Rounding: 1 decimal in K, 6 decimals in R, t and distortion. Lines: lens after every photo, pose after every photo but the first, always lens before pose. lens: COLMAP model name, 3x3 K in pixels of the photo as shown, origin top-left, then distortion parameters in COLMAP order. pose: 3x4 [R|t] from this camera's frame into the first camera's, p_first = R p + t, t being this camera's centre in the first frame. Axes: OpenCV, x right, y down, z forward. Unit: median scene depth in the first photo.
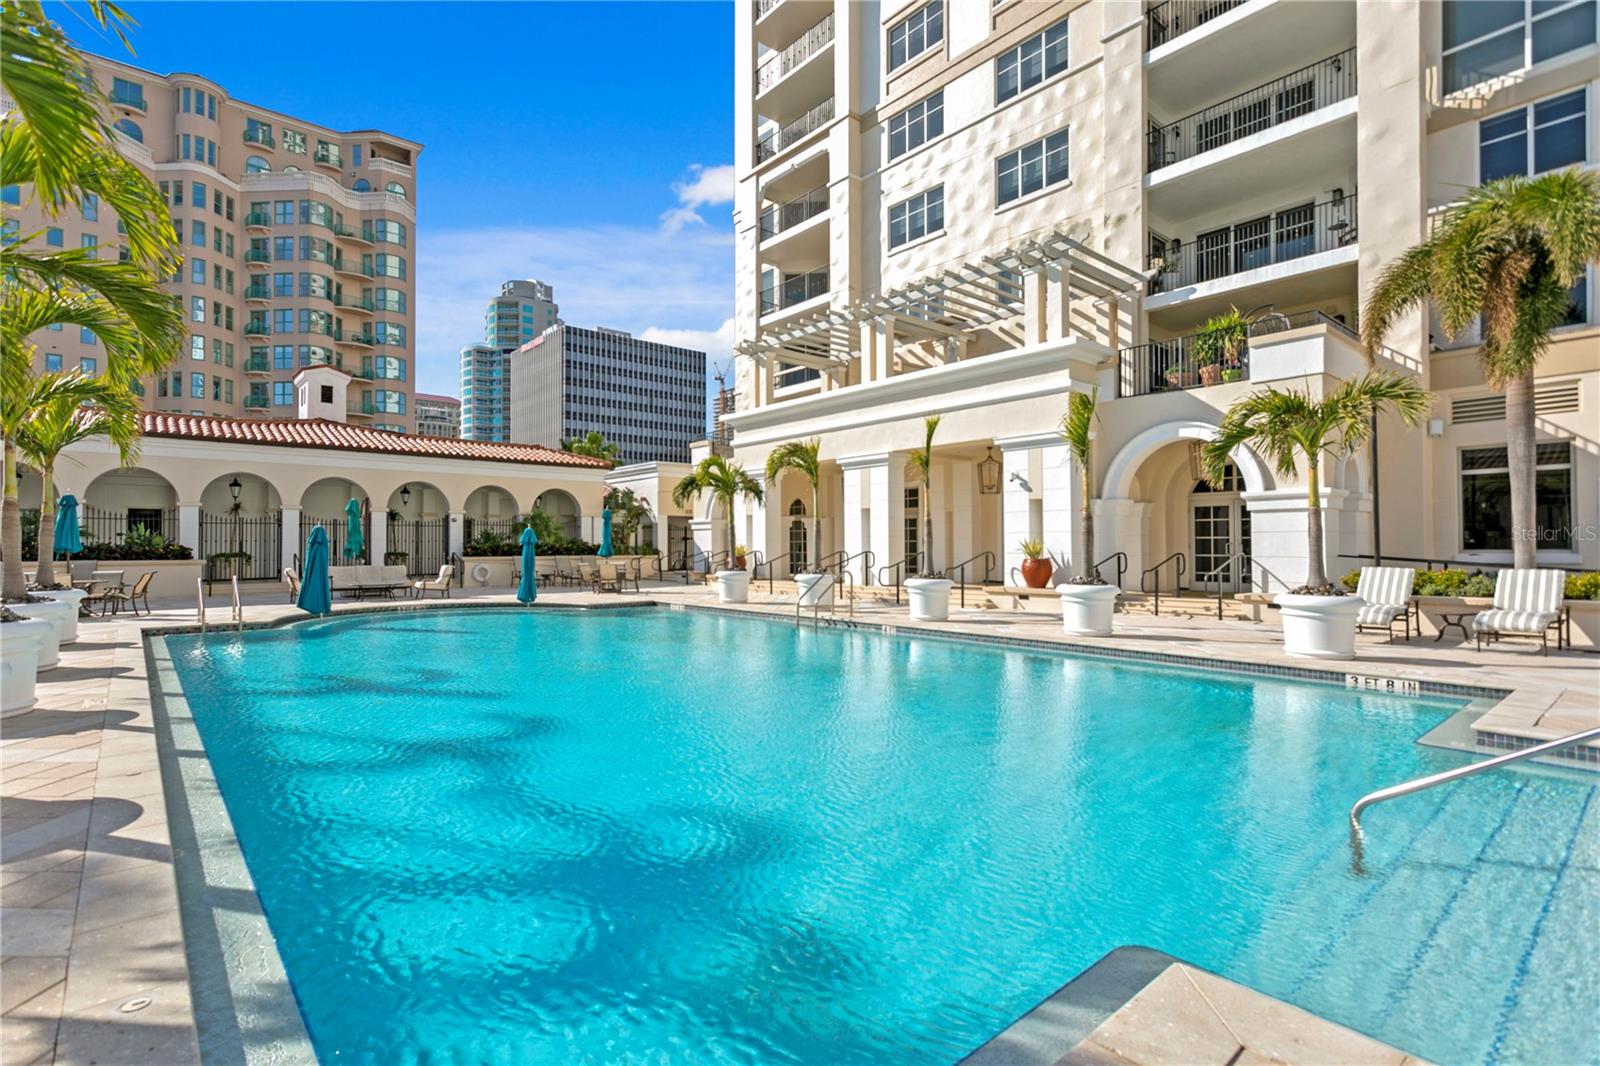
lens RADIAL K [[751.3, 0, 795.7], [0, 751.3, 536.2], [0, 0, 1]] dist [0.003305, 0.000600]
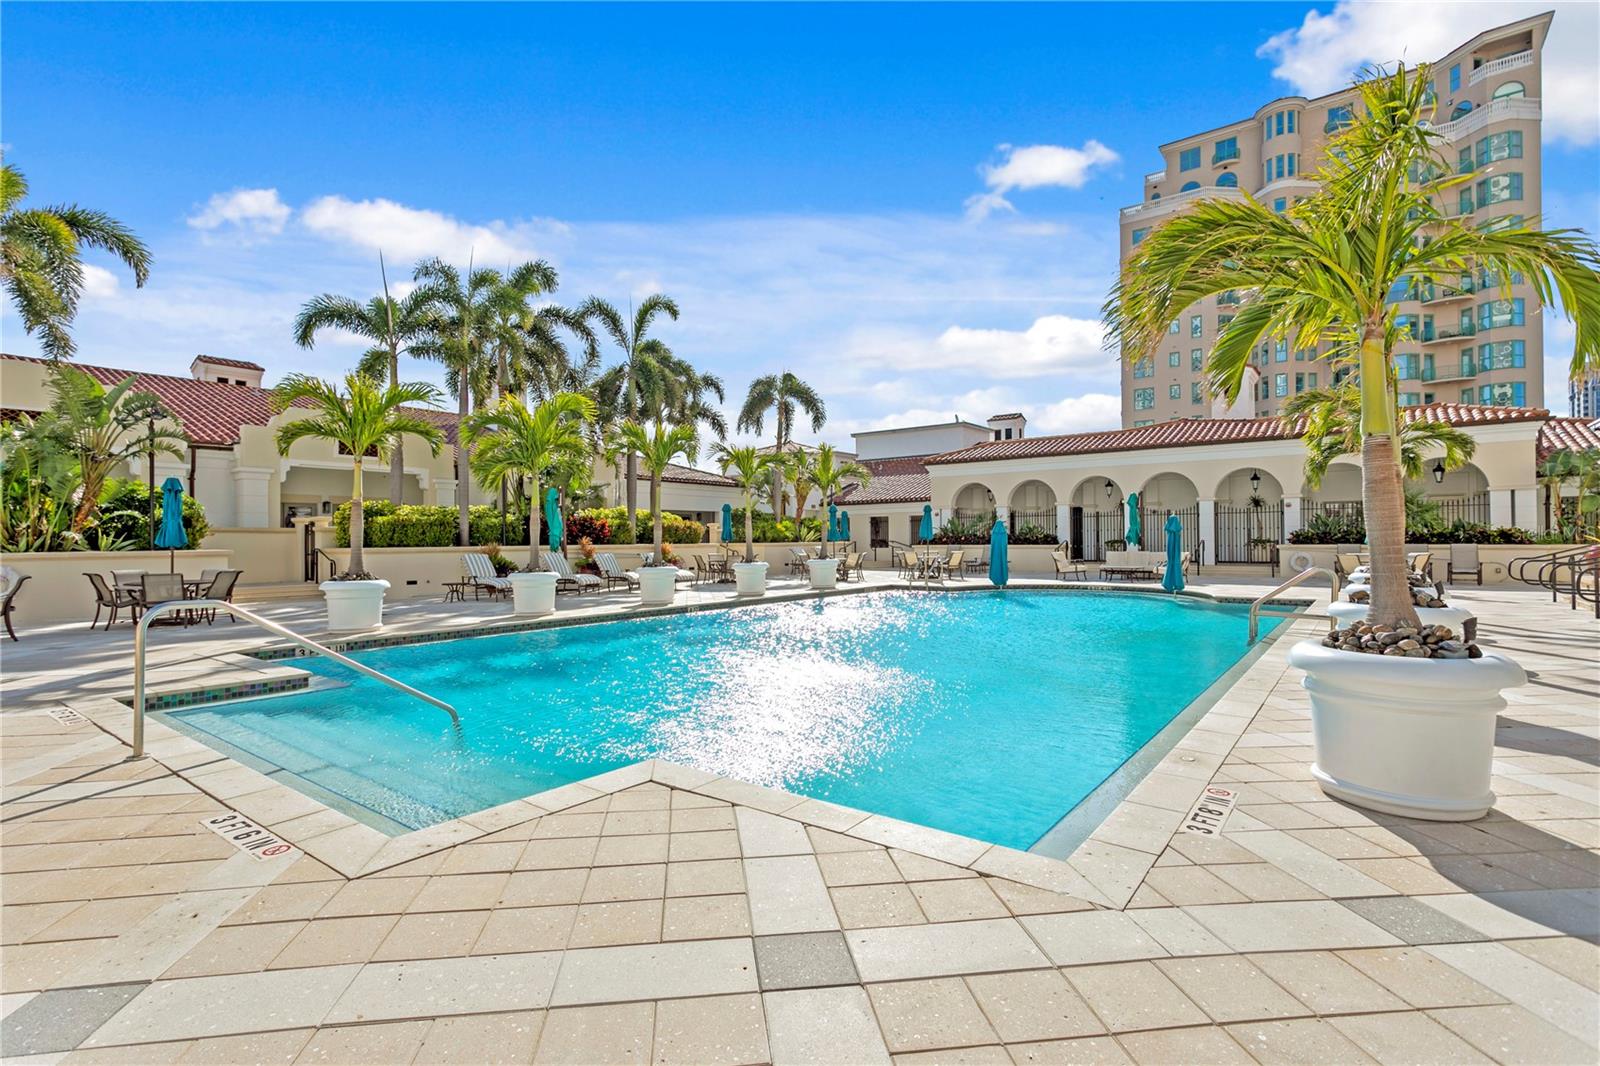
lens RADIAL K [[751.3, 0, 795.7], [0, 751.3, 536.2], [0, 0, 1]] dist [0.003305, 0.000600]
pose [[0.192739, -0.000507, -0.981250, 0.312021], [0.019497, 0.999804, 0.003313, 0.001692], [0.981056, -0.019770, 0.192711, 0.218718]]
